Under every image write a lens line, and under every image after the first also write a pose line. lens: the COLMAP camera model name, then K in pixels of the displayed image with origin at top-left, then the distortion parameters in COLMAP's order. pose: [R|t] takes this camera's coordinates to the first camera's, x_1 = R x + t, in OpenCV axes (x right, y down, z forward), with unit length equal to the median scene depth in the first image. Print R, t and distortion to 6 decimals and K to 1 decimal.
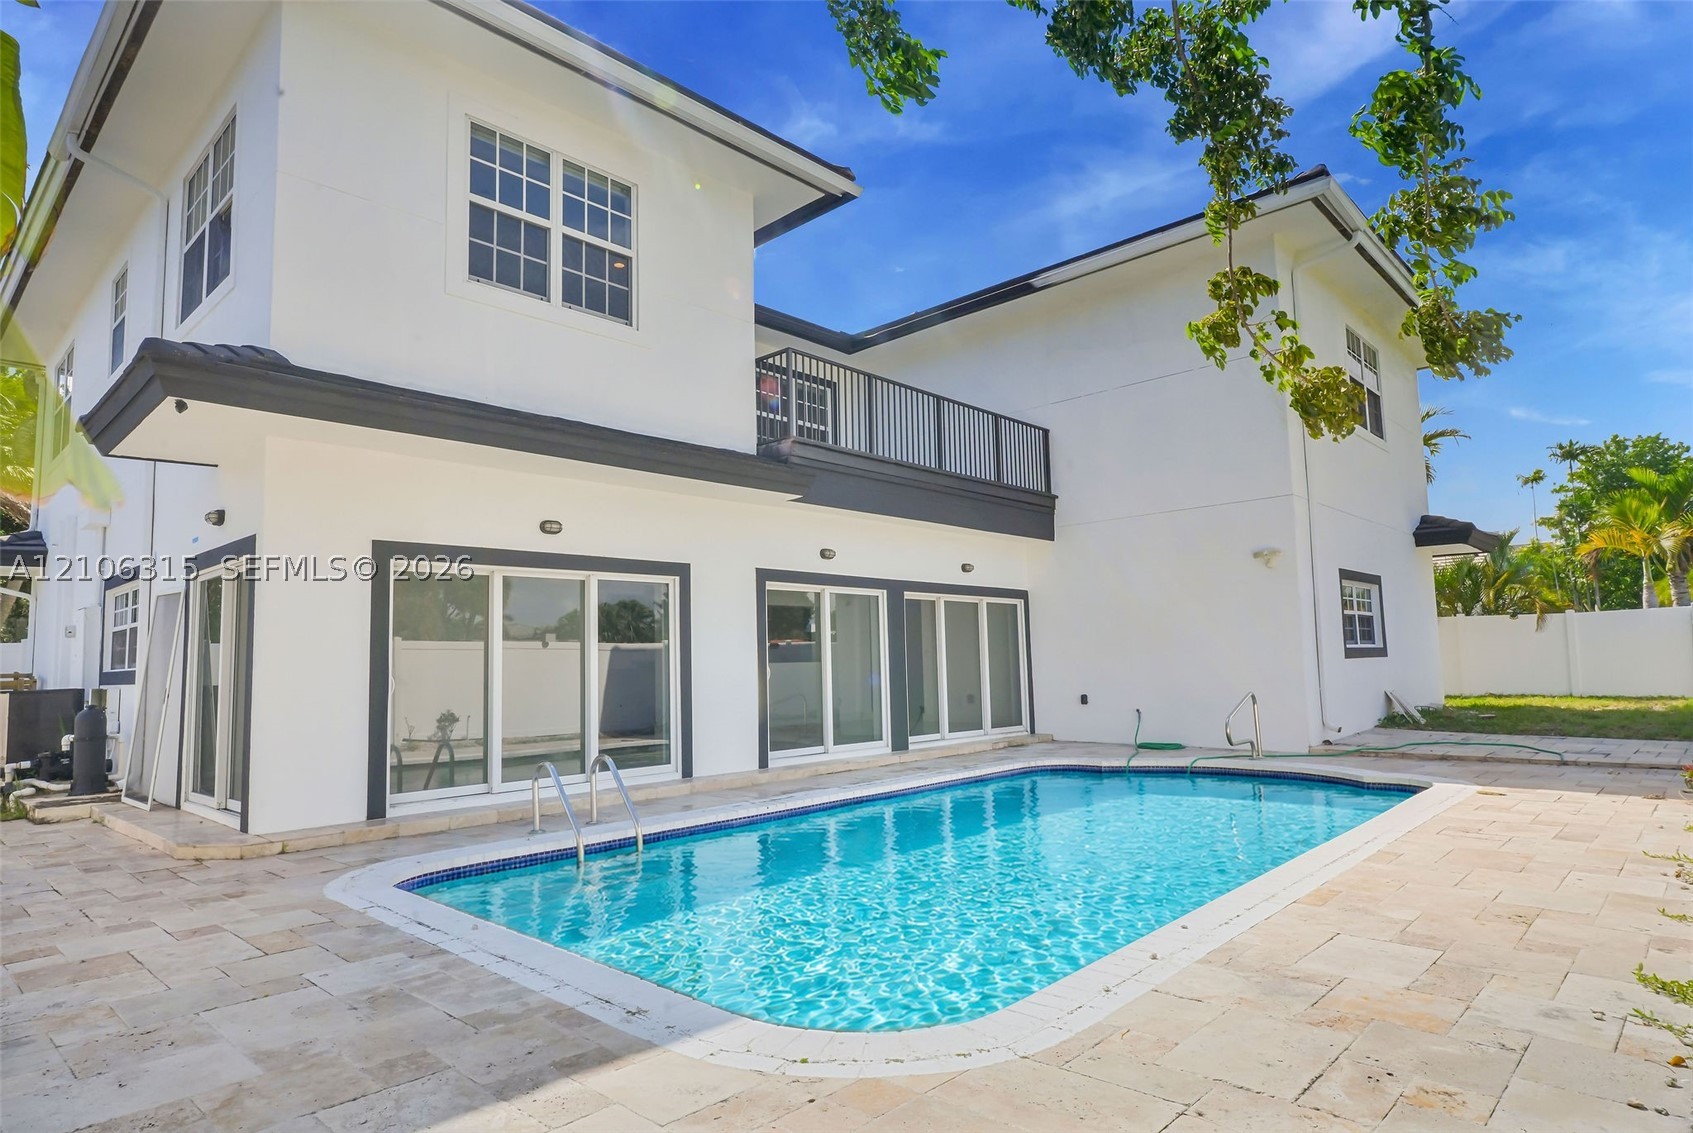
lens RADIAL K [[889.2, 0, 846.5], [0, 889.2, 566.5], [0, 0, 1]] dist [-0.000858, -0.000057]
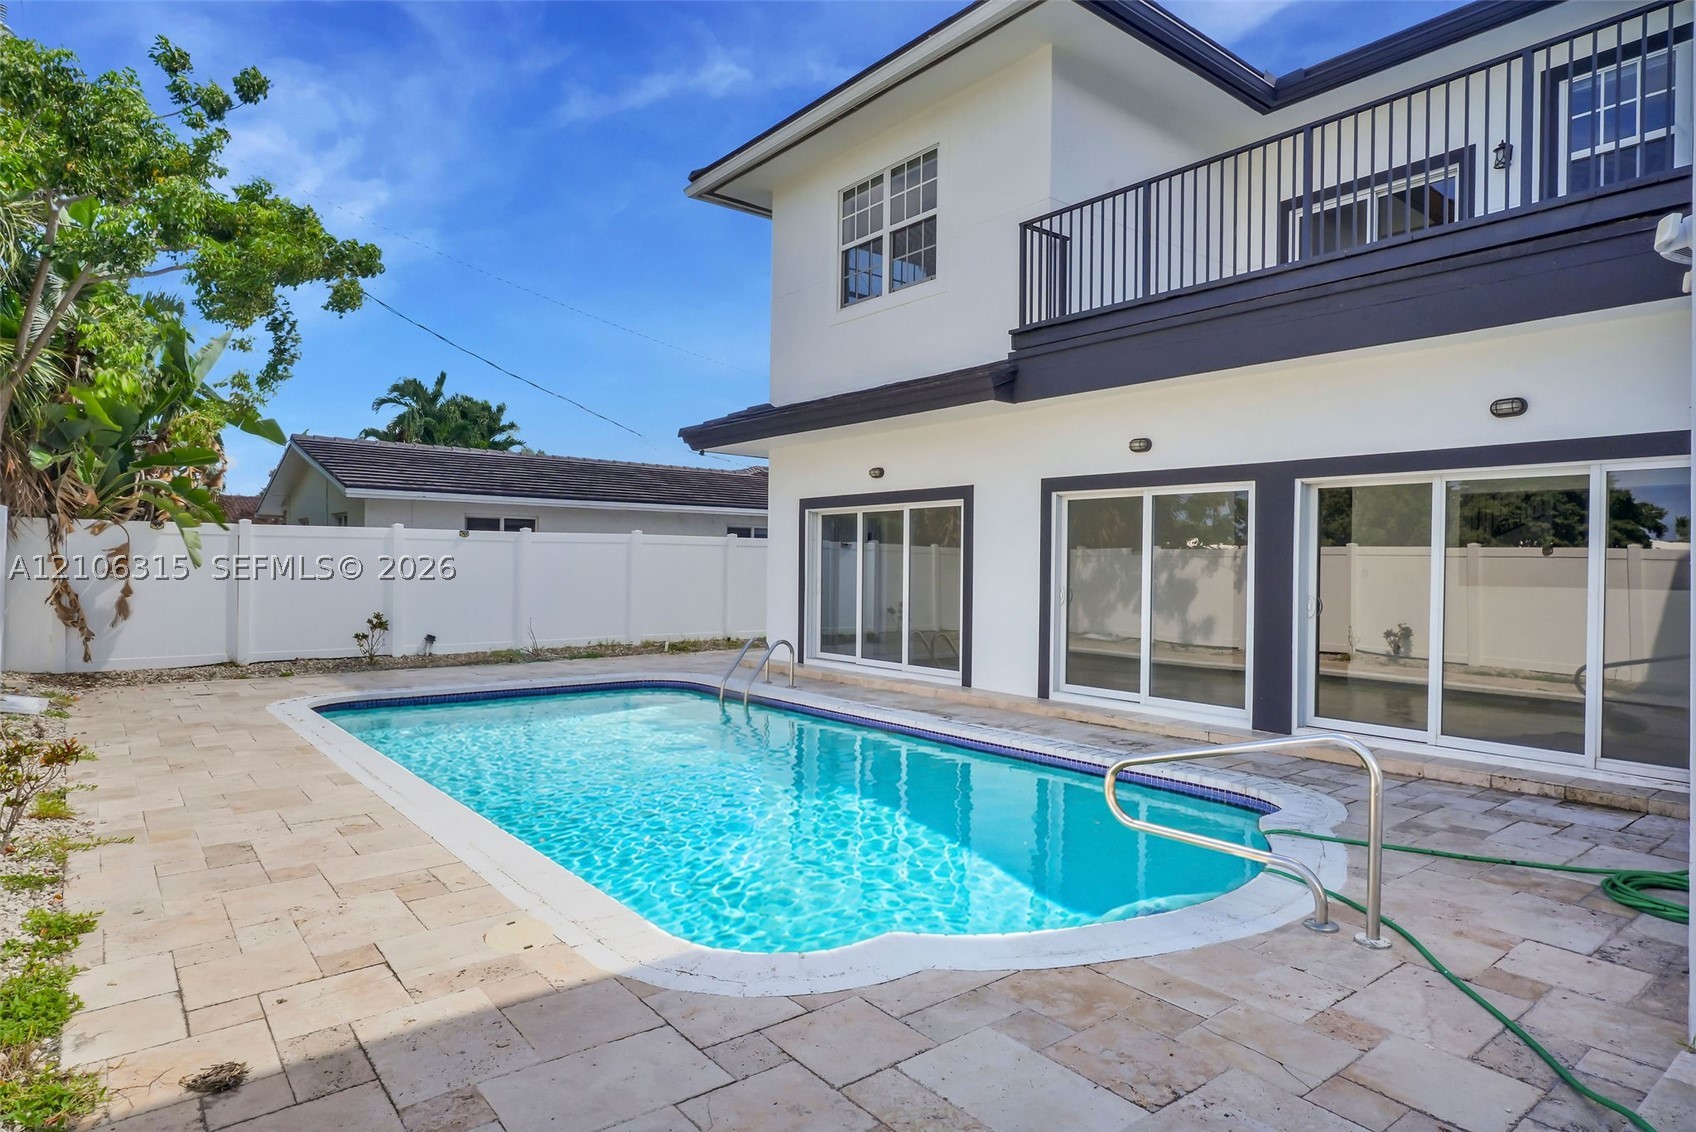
lens RADIAL K [[933.1, 0, 848.0], [0, 933.1, 566.0], [0, 0, 1]] dist [0.002520, -0.000398]
pose [[-0.098924, 0.005211, -0.995081, 0.928127], [0.080178, 0.996777, -0.002751, 0.082880], [0.991860, -0.080056, -0.099022, 0.959330]]
